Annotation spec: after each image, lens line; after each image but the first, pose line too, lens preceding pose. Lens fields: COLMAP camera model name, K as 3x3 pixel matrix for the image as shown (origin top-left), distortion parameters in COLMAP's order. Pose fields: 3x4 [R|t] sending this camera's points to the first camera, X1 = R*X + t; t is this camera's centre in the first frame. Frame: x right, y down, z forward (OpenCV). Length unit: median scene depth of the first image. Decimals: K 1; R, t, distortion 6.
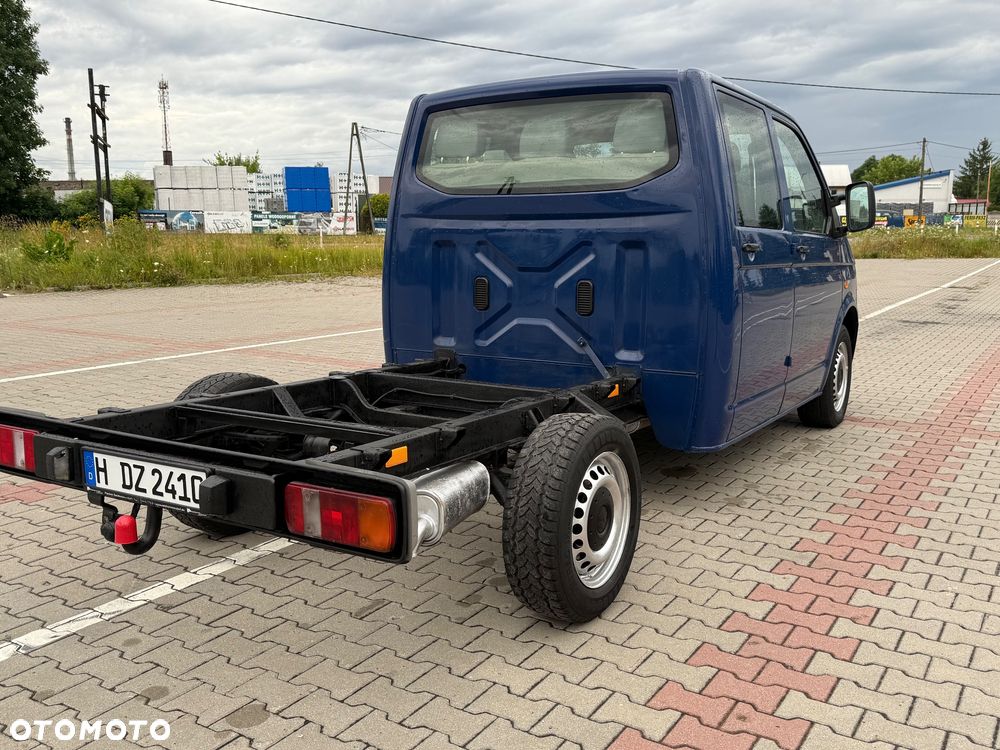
lens RADIAL K [[909.9, 0, 503.1], [0, 909.9, 377.9], [0, 0, 1]] dist [0.147184, -0.276472]
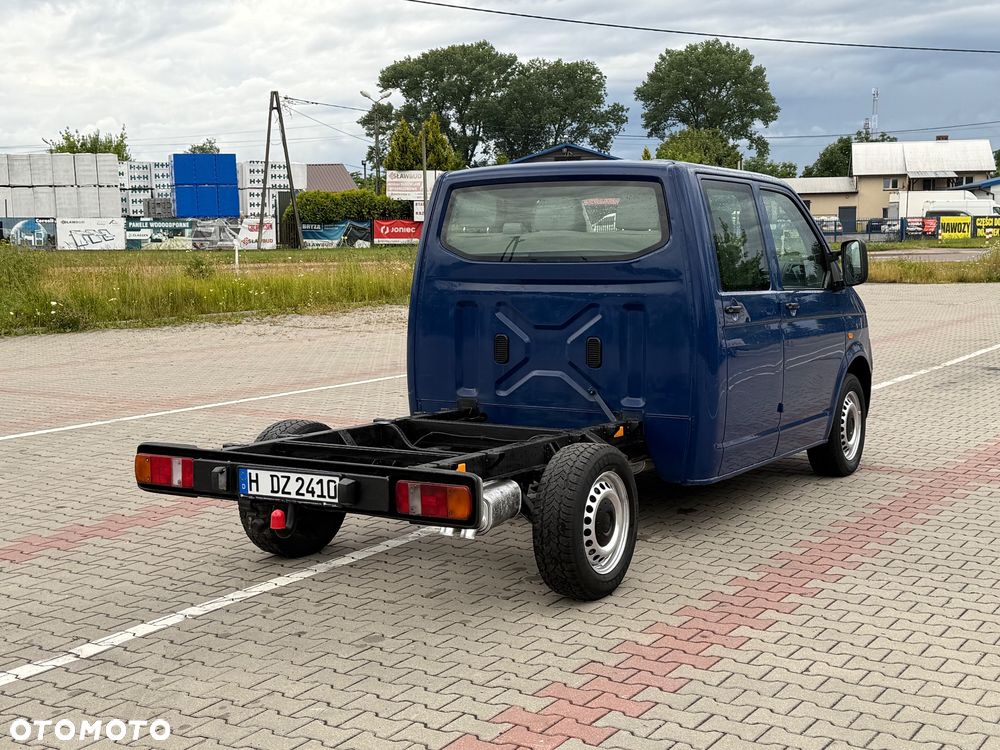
lens RADIAL K [[1379.2, 0, 498.2], [0, 1379.2, 369.2], [0, 0, 1]] dist [0.211036, -0.447395]
pose [[0.999913, -0.009302, 0.009335, -0.048232], [0.009875, 0.997943, -0.063337, 0.042608], [-0.008727, 0.063423, 0.997949, -0.739972]]
